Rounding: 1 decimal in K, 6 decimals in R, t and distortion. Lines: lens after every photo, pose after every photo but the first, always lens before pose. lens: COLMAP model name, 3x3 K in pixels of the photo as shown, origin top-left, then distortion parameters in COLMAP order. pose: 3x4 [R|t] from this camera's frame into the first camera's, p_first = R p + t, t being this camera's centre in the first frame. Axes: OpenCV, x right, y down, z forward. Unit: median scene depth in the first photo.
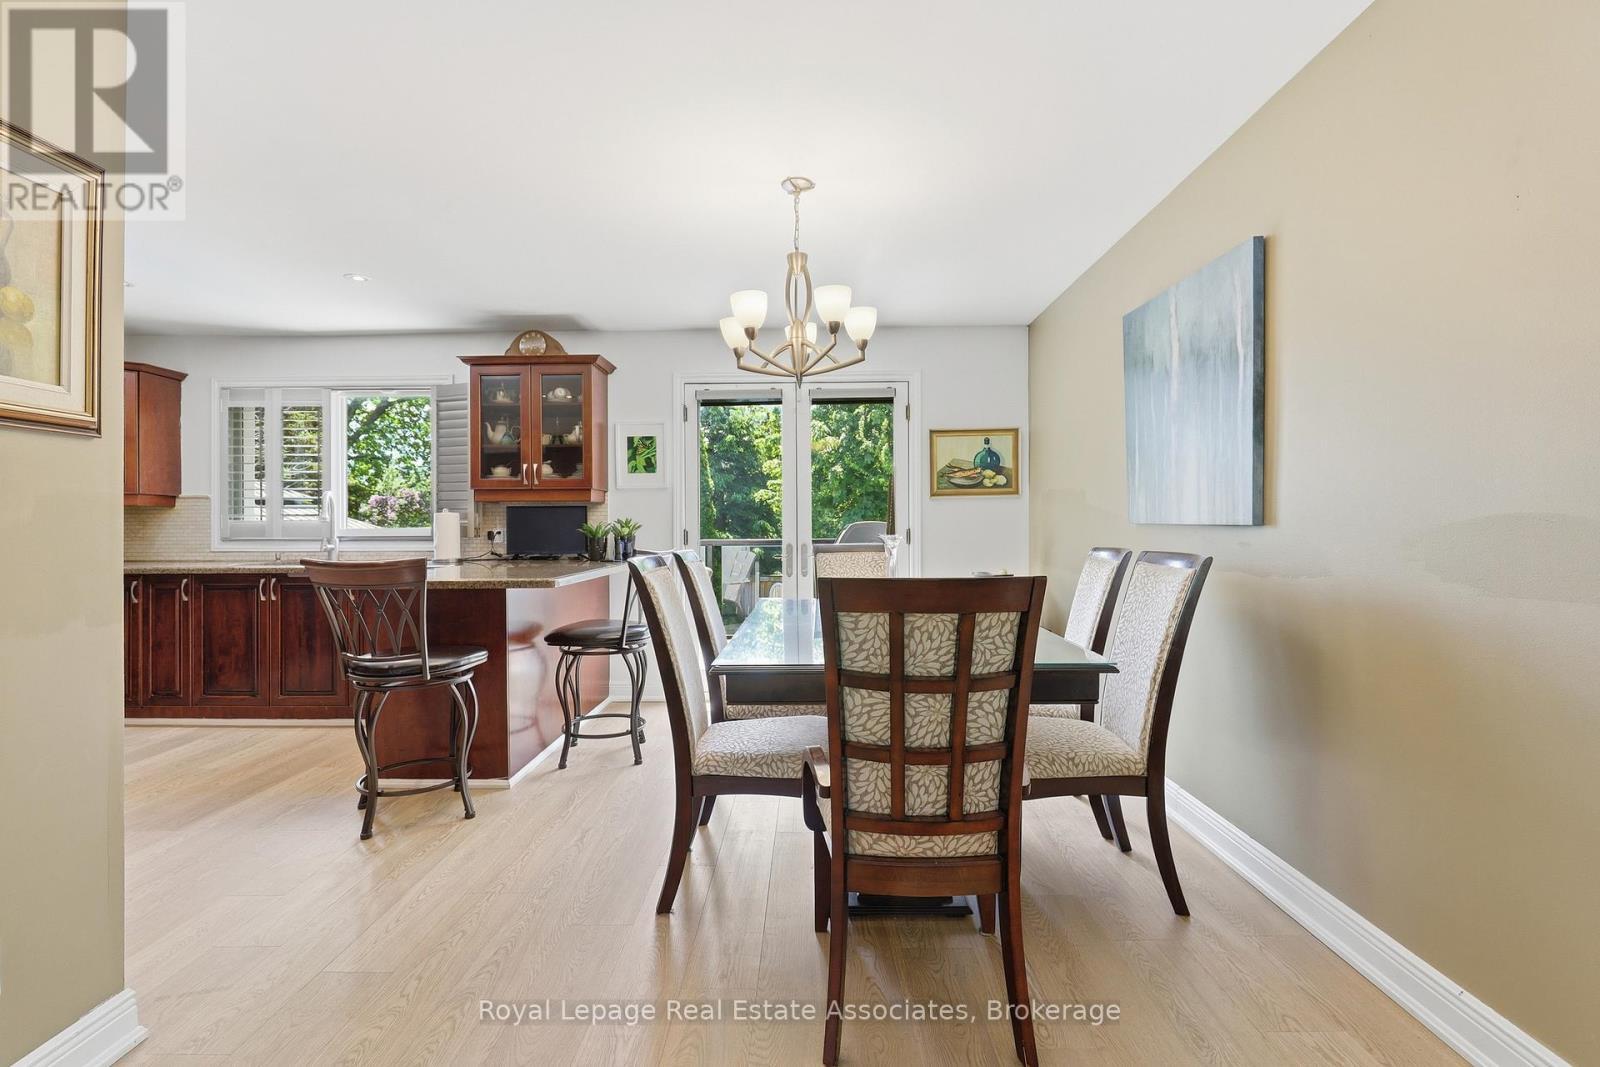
lens RADIAL K [[728.3, 0, 795.1], [0, 728.3, 525.8], [0, 0, 1]] dist [-0.003569, 0.000993]
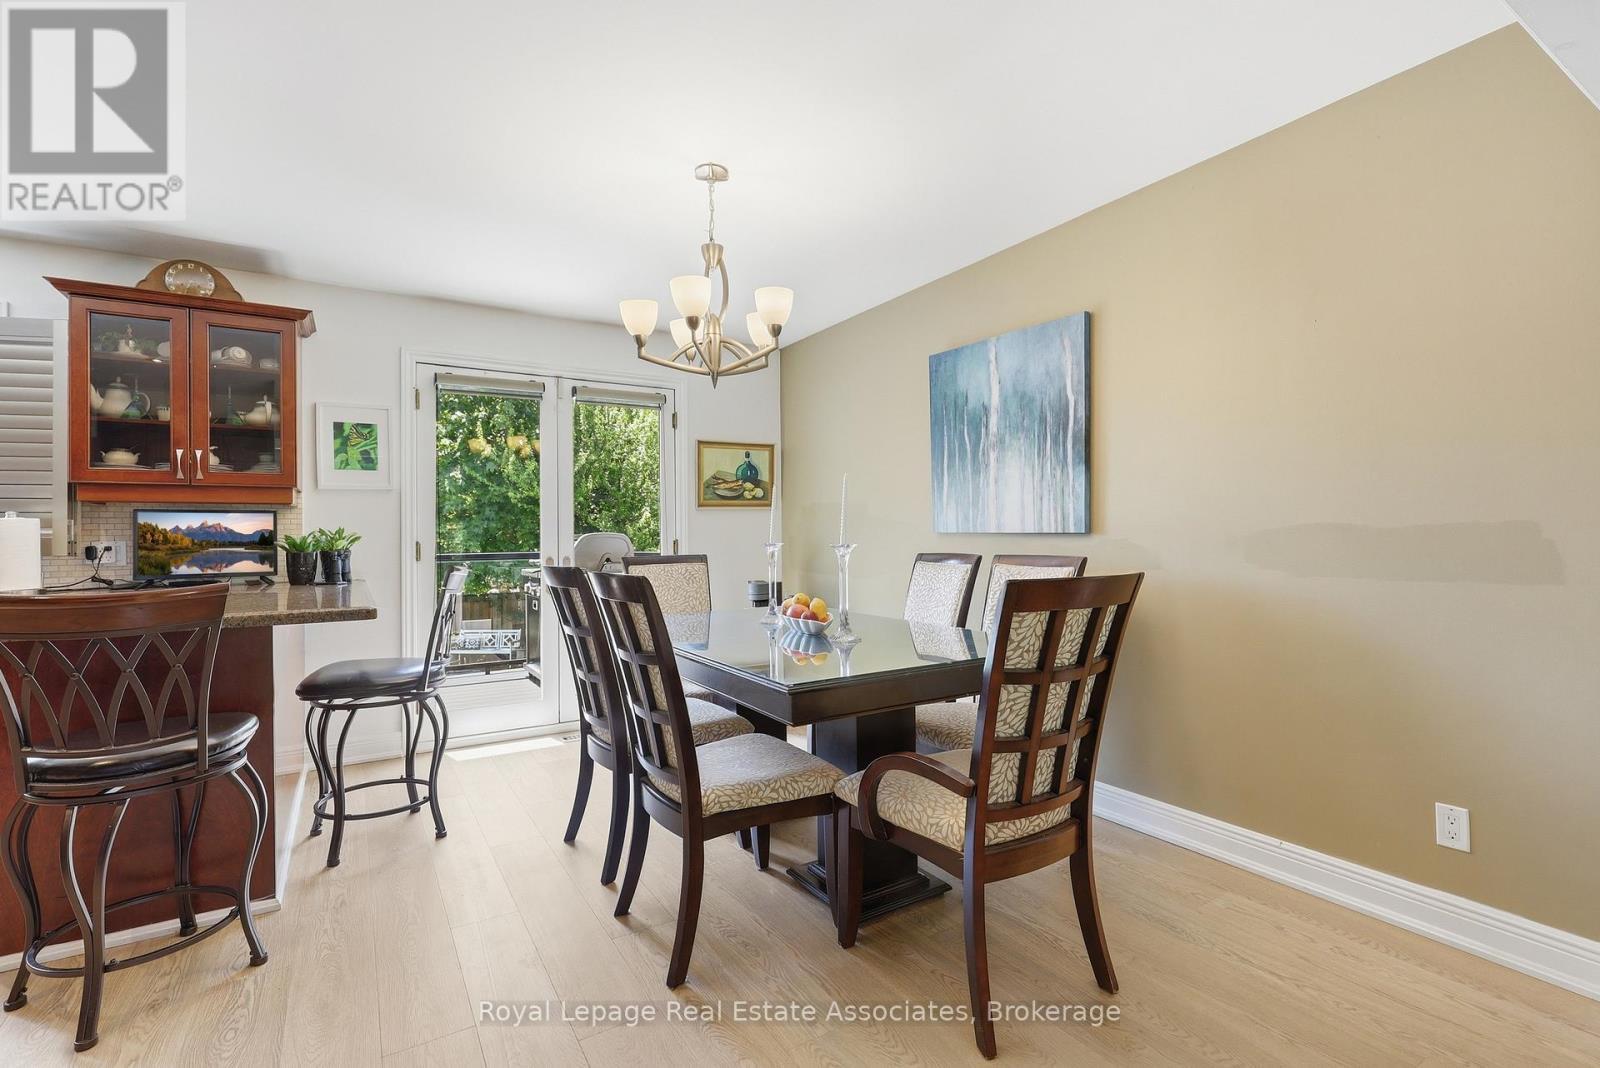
lens RADIAL K [[728.3, 0, 789.0], [0, 728.3, 530.8], [0, 0, 1]] dist [-0.003569, 0.000993]
pose [[0.839110, 0.001856, 0.543959, -0.254635], [0.004629, 0.999934, -0.010553, 0.003294], [-0.543942, 0.011374, 0.839046, 0.097076]]
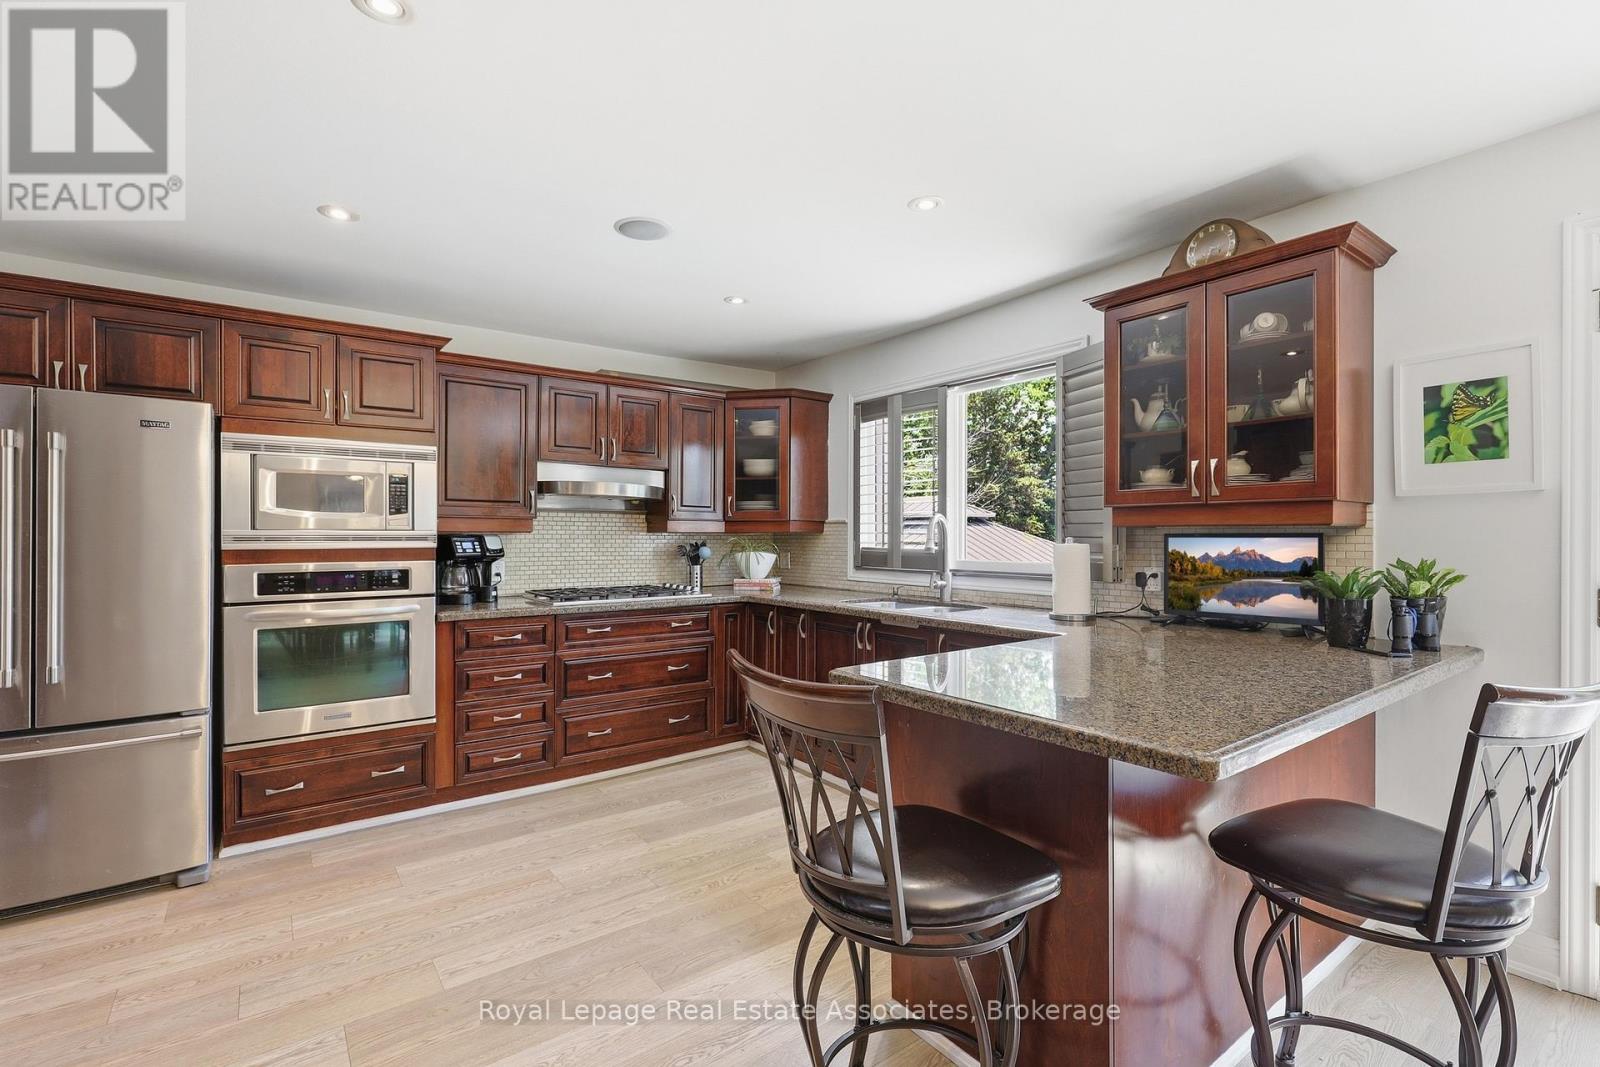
lens RADIAL K [[728.3, 0, 797.5], [0, 728.3, 537.6], [0, 0, 1]] dist [-0.003569, 0.000993]
pose [[0.618764, 0.006562, -0.785550, -0.114048], [-0.002588, 0.999977, 0.006315, -0.026889], [0.785573, -0.001875, 0.618766, 0.397286]]
